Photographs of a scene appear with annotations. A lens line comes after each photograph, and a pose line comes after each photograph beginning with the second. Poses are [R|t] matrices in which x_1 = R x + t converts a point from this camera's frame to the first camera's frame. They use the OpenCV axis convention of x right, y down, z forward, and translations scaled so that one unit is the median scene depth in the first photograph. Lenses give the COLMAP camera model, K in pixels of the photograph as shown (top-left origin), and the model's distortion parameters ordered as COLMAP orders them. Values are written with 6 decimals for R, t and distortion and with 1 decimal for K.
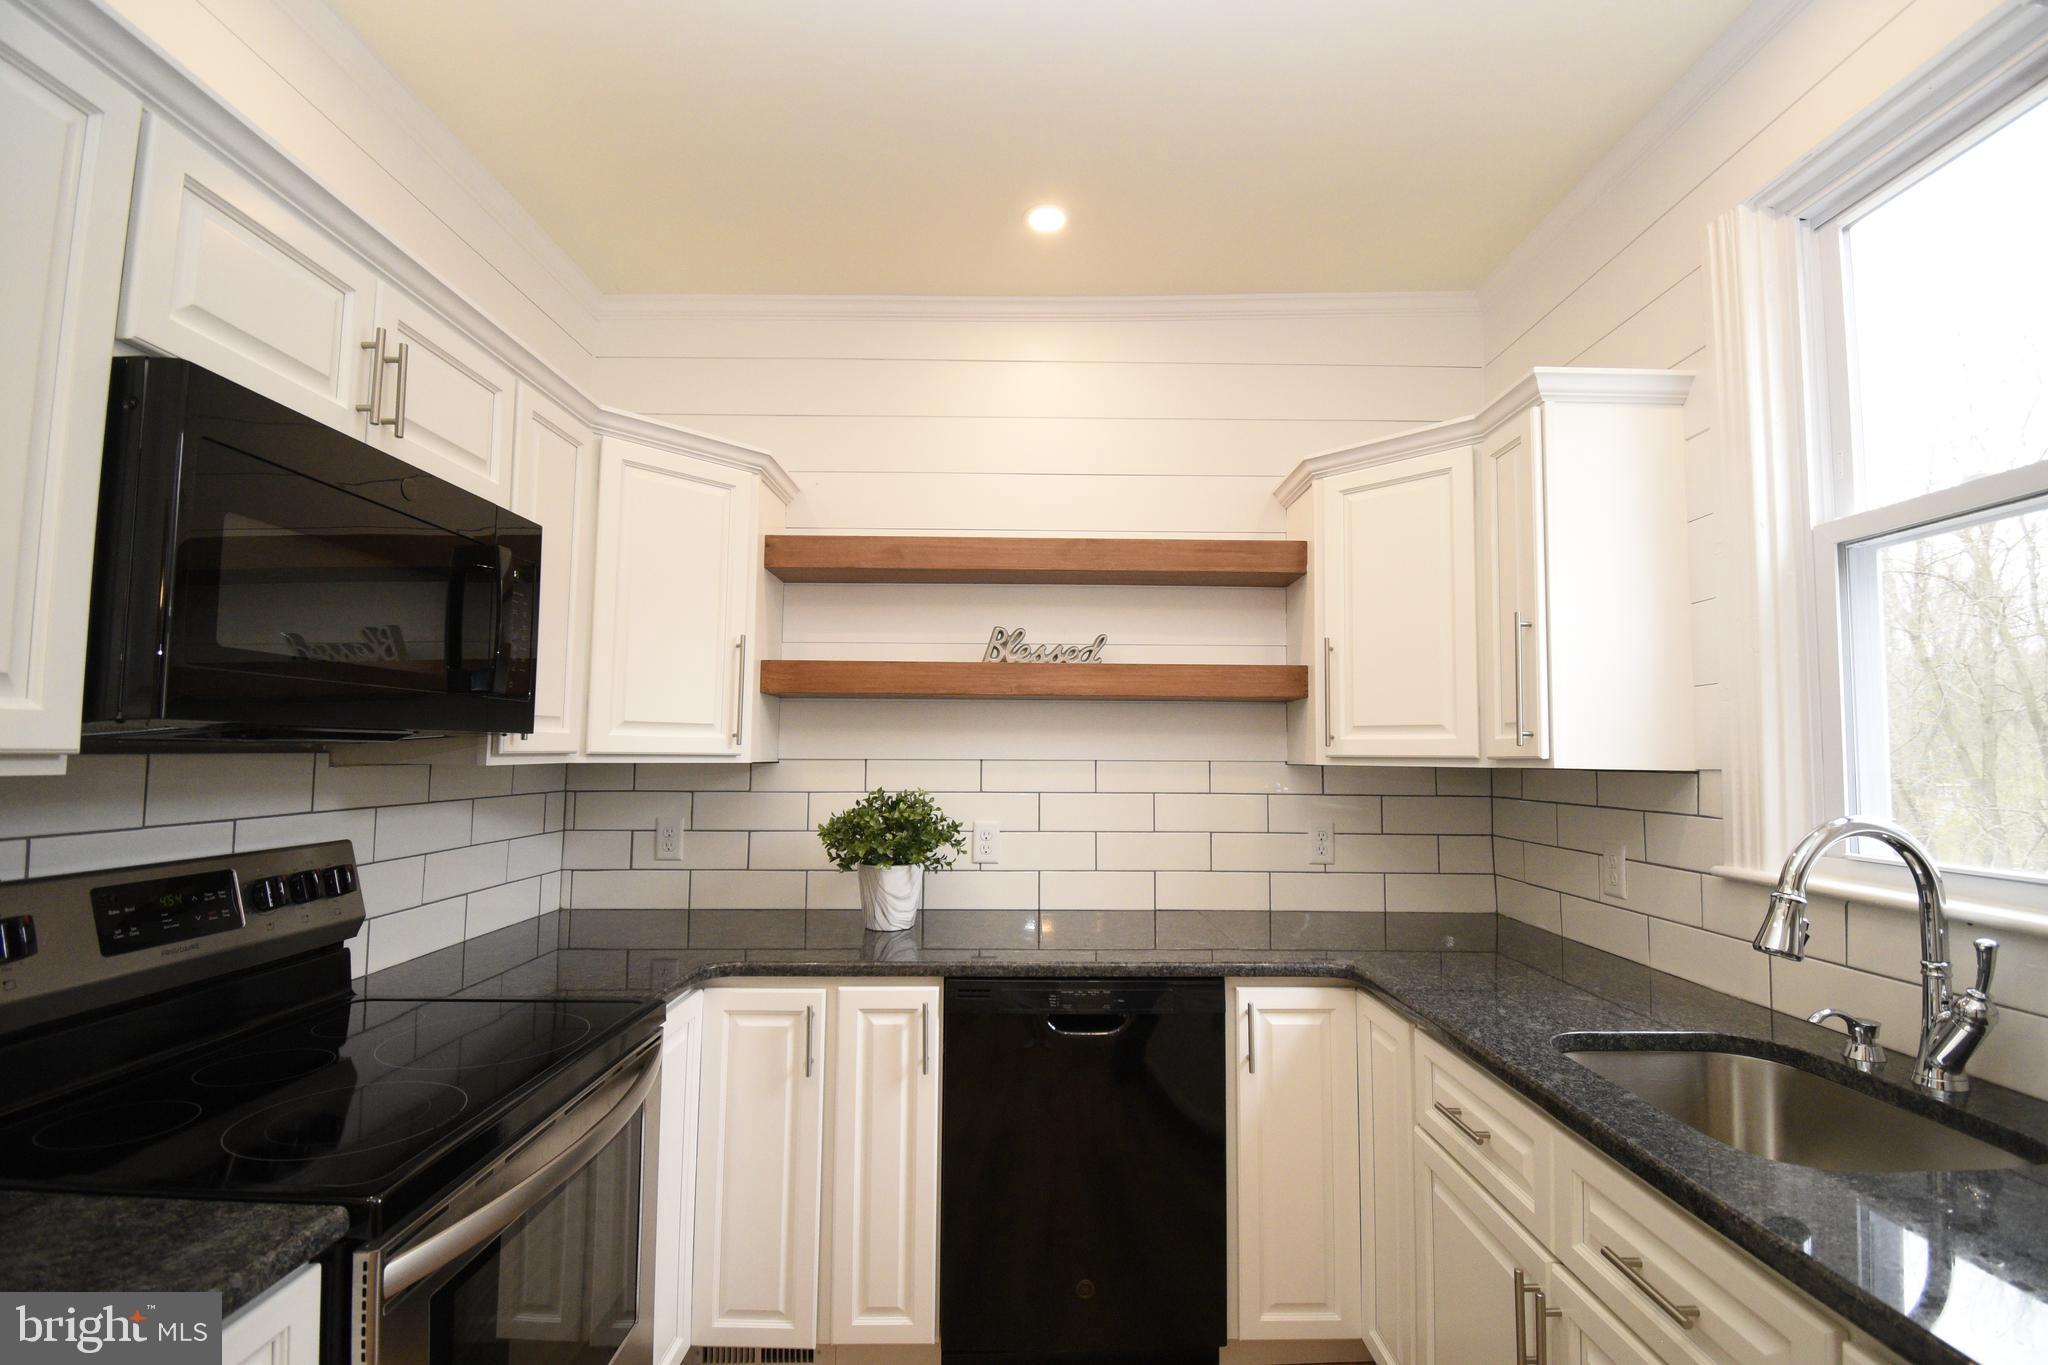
lens RADIAL K [[911.0, 0, 1033.7], [0, 911.0, 689.5], [0, 0, 1]] dist [0.025925, -0.031778]
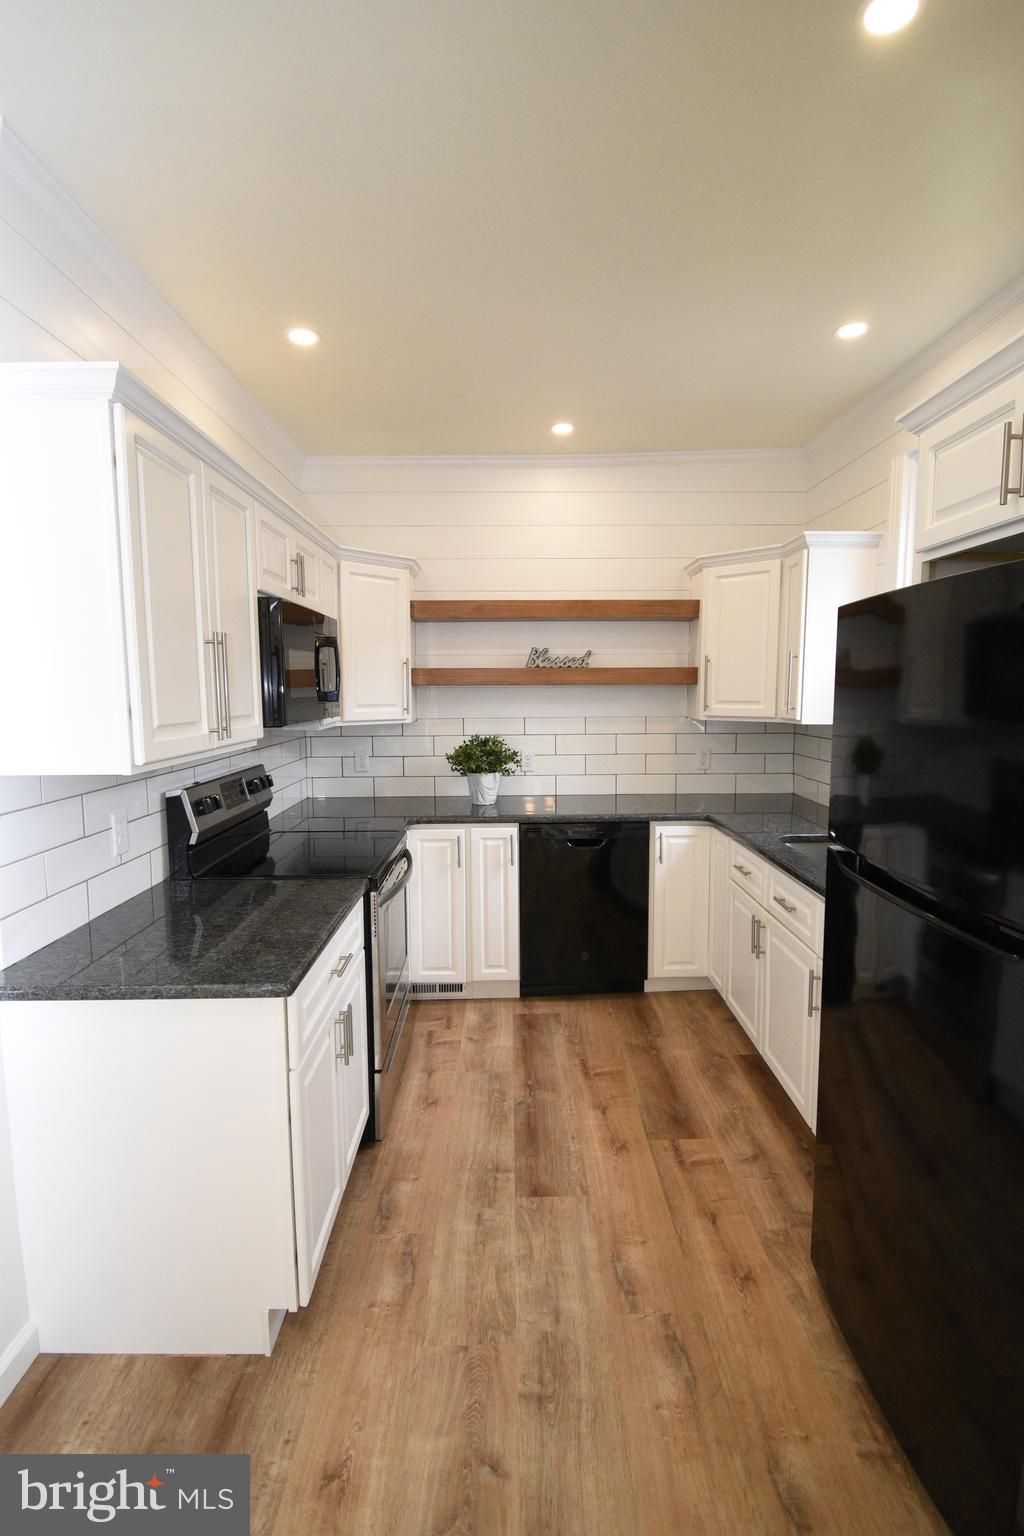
lens RADIAL K [[735.3, 0, 519.4], [0, 735.3, 759.5], [0, 0, 1]] dist [0.026391, -0.033218]
pose [[0.999857, -0.013242, 0.010493, -0.101716], [0.011298, 0.985813, 0.167468, -0.109954], [-0.012561, -0.167326, 0.985822, -0.608729]]
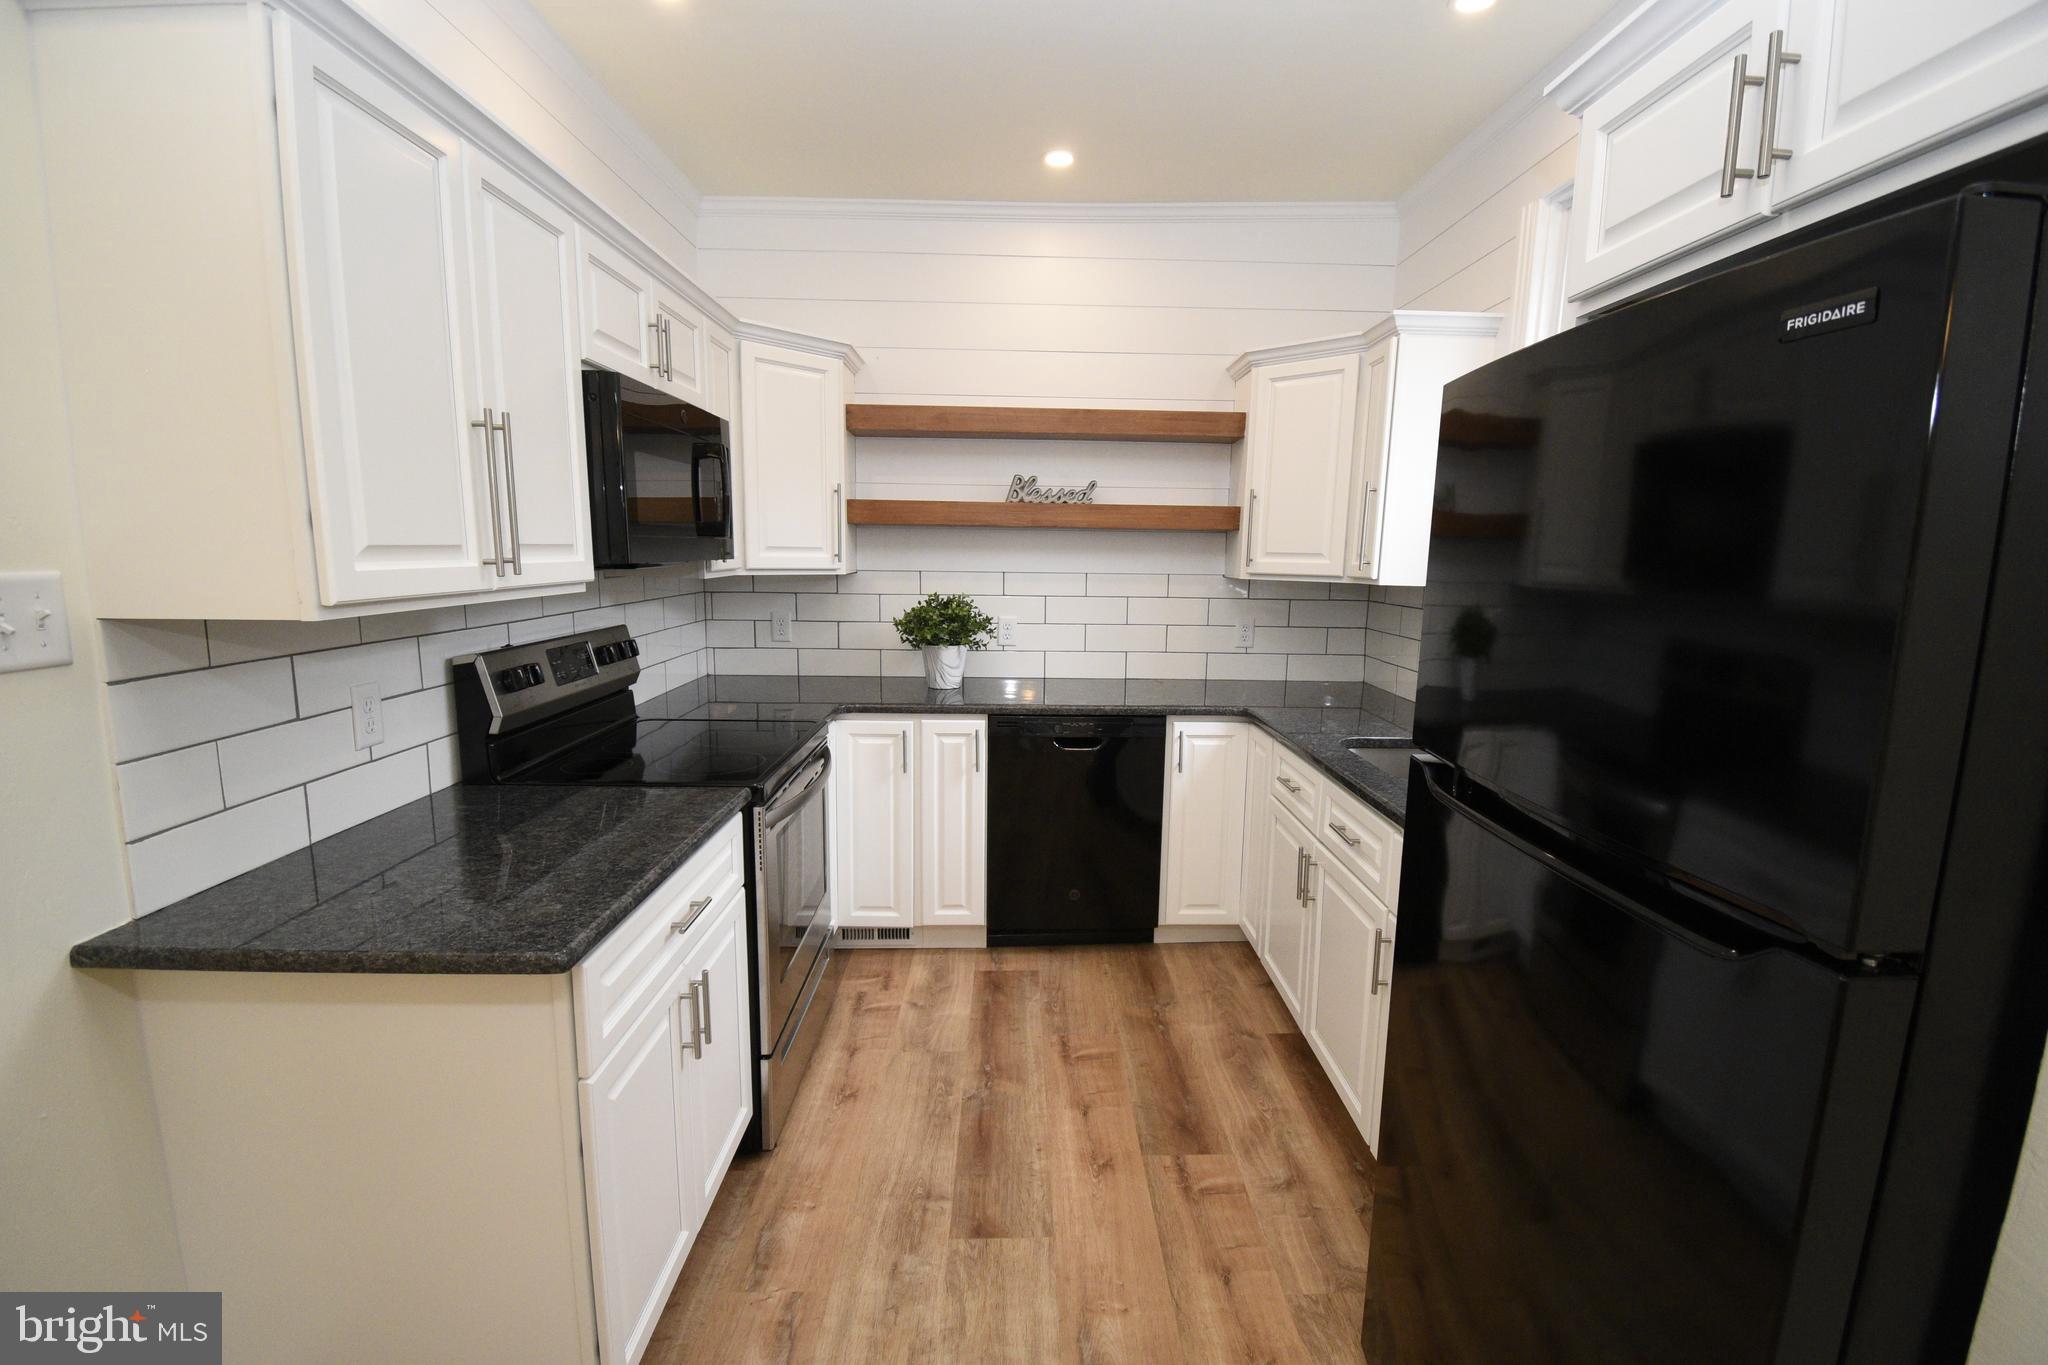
lens RADIAL K [[911.0, 0, 1033.7], [0, 911.0, 689.5], [0, 0, 1]] dist [0.025925, -0.031778]
pose [[0.999816, 0.005735, 0.018285, -0.043562], [-0.009655, 0.974963, 0.222157, -0.067990], [-0.016553, -0.222292, 0.974840, -0.464043]]
